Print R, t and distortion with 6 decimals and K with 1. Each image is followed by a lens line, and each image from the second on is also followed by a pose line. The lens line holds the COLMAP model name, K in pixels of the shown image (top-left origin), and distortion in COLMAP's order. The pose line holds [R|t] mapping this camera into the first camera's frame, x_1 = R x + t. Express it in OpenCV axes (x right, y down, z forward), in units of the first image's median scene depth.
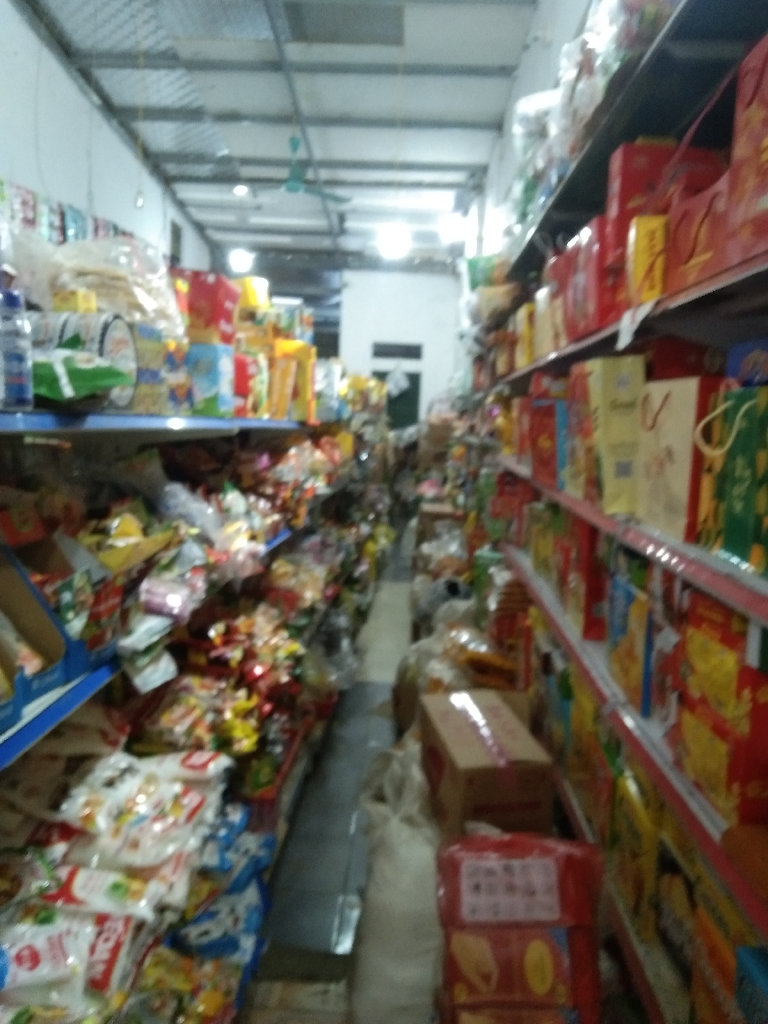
lens RADIAL K [[800.1, 0, 380.3], [0, 800.1, 533.0], [0, 0, 1]] dist [0.187723, -0.427387]
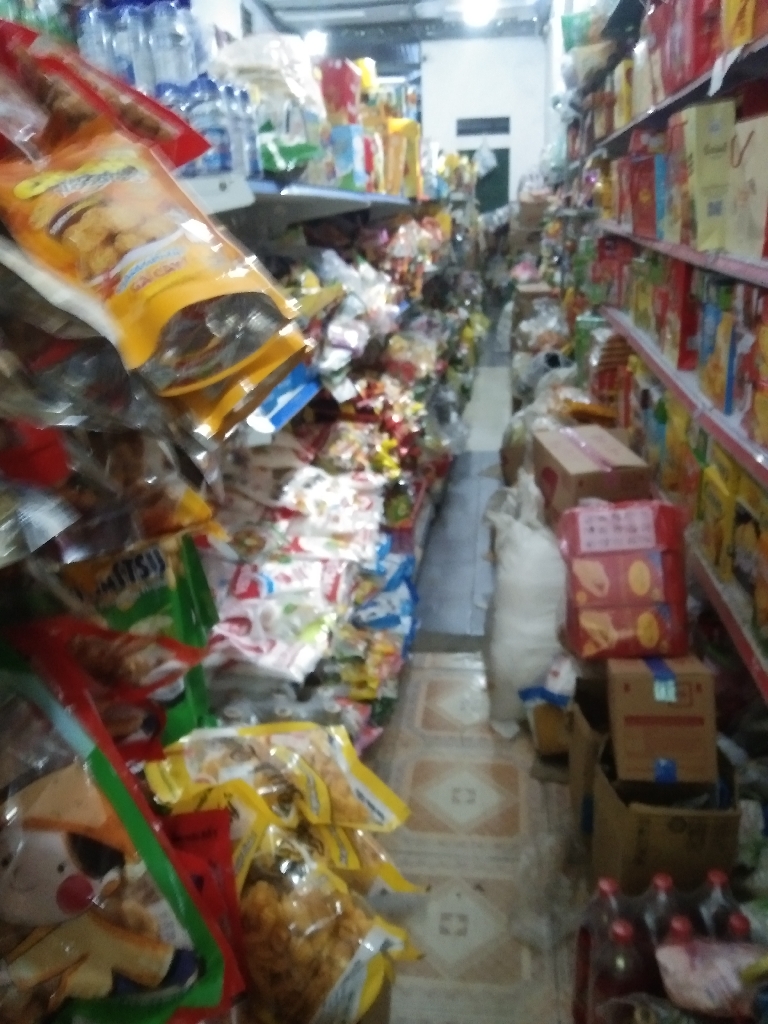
lens RADIAL K [[806.9, 0, 383.7], [0, 806.9, 507.5], [0, 0, 1]] dist [0.064986, -0.113701]
pose [[0.993131, -0.041085, -0.109557, -0.041638], [0.062802, 0.977197, 0.202834, 0.053439], [0.098726, -0.208321, 0.973065, -0.185307]]
